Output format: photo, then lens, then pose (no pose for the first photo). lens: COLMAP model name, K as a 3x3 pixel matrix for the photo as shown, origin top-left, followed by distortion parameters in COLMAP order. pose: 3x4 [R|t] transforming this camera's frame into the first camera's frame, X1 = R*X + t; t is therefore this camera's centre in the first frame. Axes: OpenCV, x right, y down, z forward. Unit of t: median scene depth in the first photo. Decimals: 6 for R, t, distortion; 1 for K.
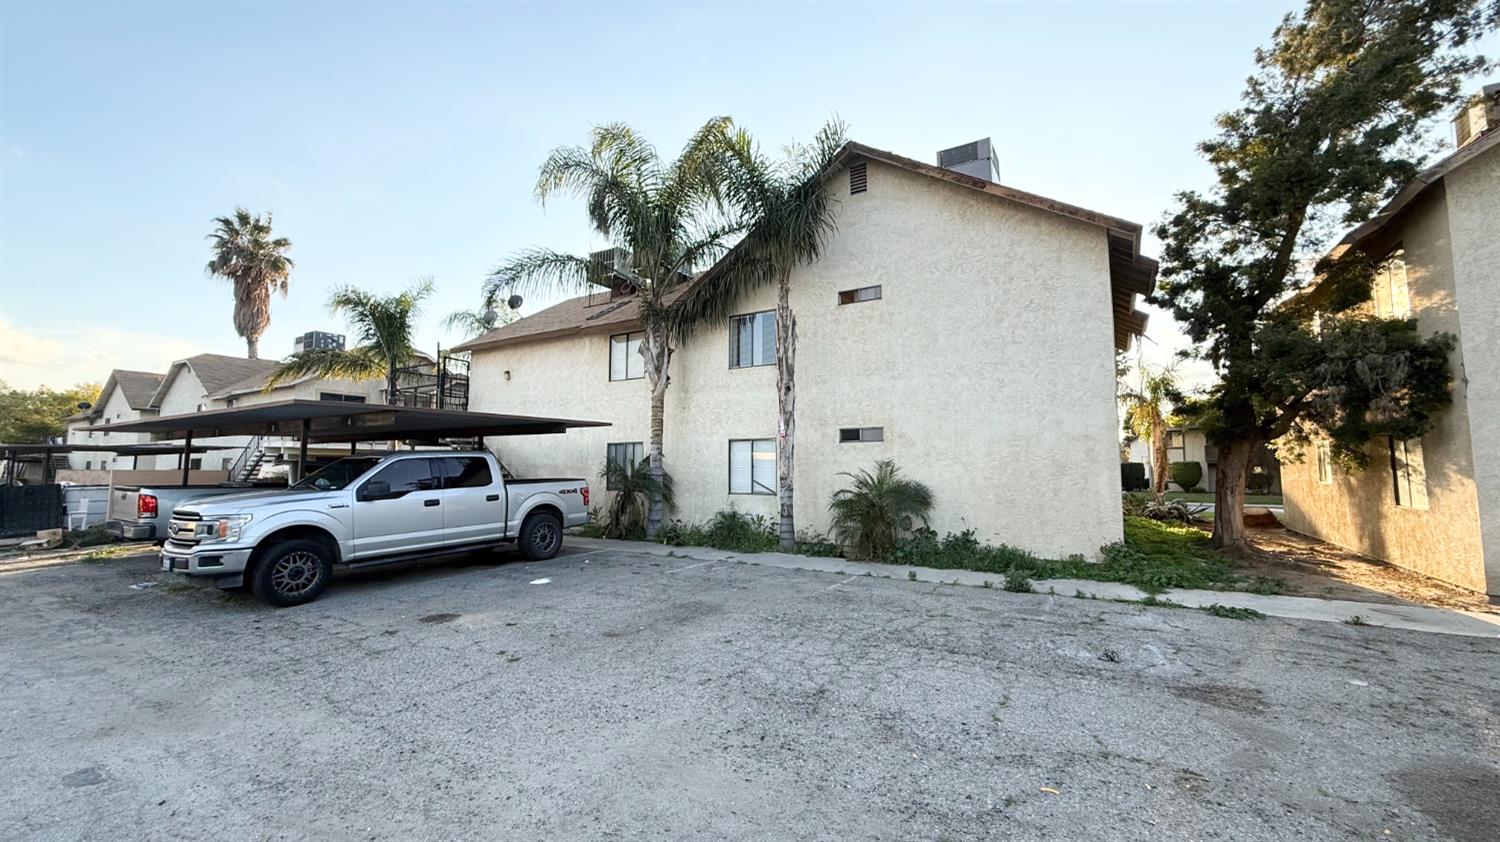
lens RADIAL K [[594.4, 0, 728.2], [0, 594.4, 423.9], [0, 0, 1]] dist [0.000620, 0.000071]
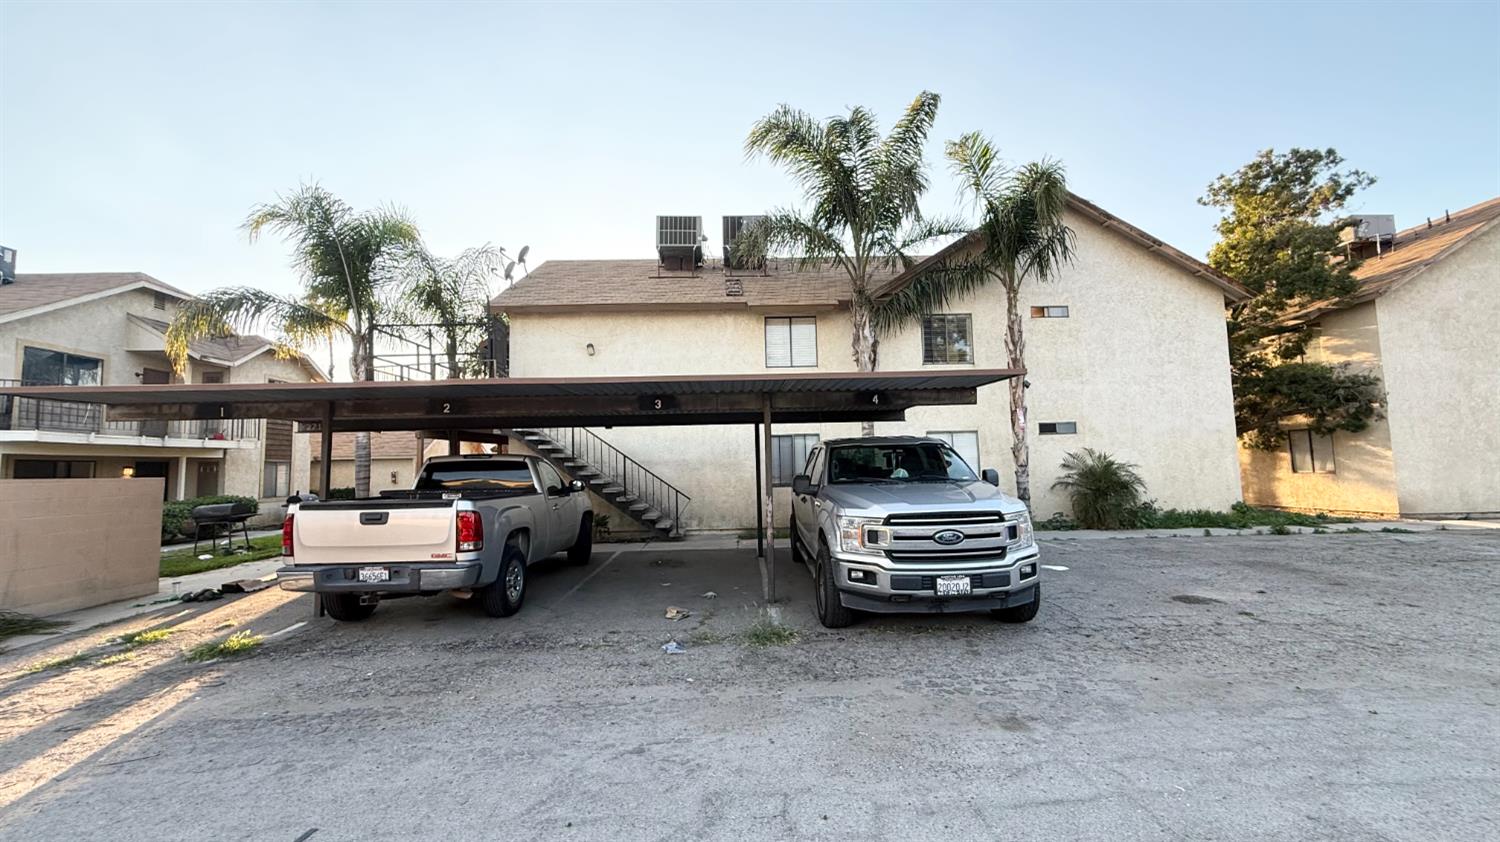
lens RADIAL K [[603.1, 0, 750.0], [0, 603.1, 421.0], [0, 0, 1]] dist [0.000703, 0.000092]
pose [[0.836136, 0.022123, 0.548076, -1.140572], [-0.017648, 0.999754, -0.013431, 0.036535], [-0.548238, 0.001558, 0.836321, 0.381454]]
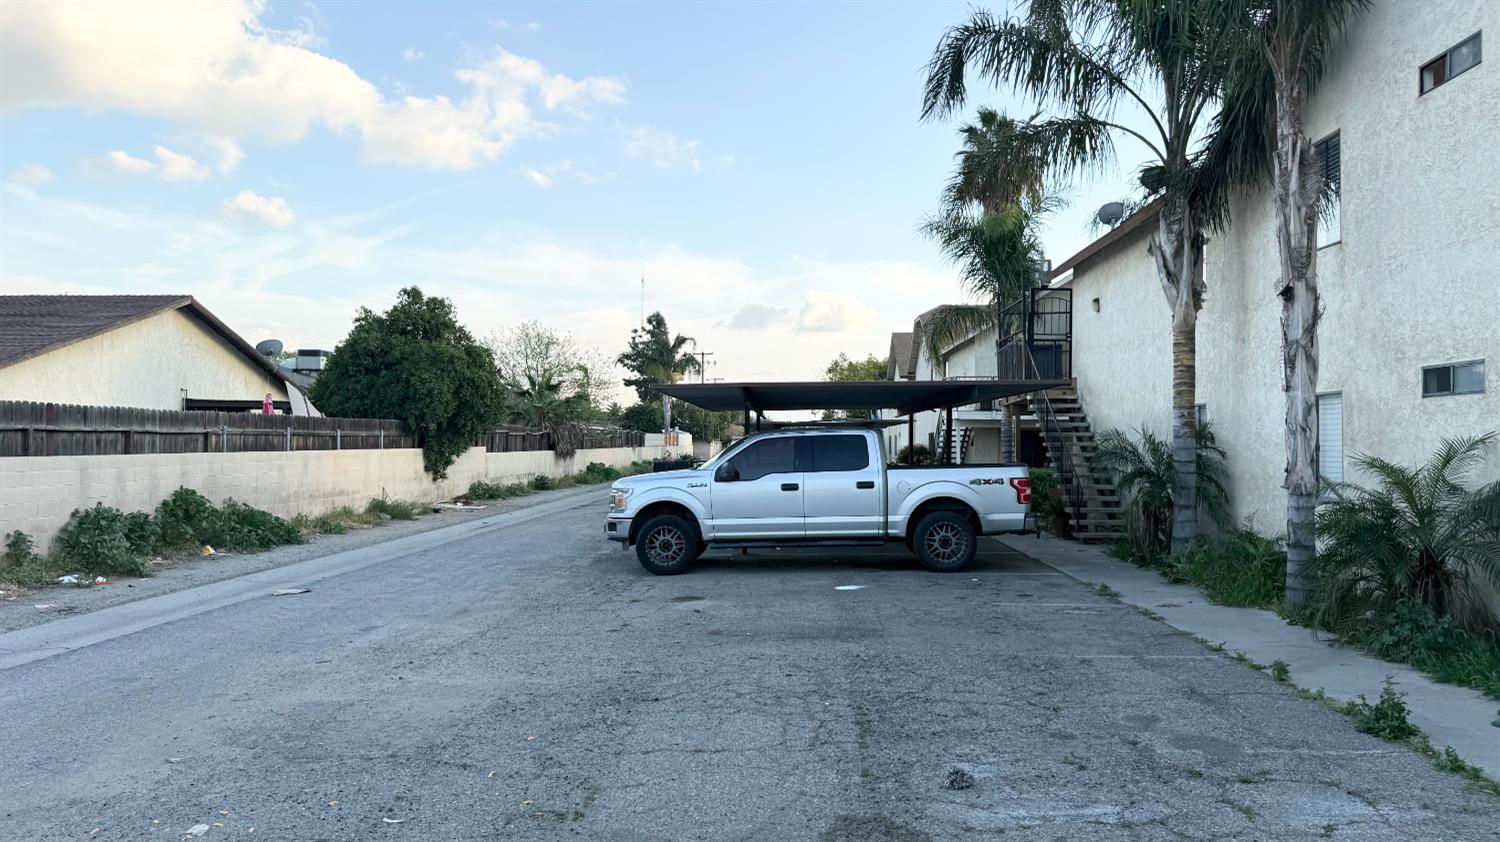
lens RADIAL K [[1021.4, 0, 750.0], [0, 1021.4, 421.0], [0, 0, 1]] dist [0.097911, -0.121804]
pose [[0.502997, -0.016590, -0.864129, 0.753167], [0.062111, 0.997925, 0.016995, 0.004064], [0.862053, -0.062220, 0.502984, 0.173330]]
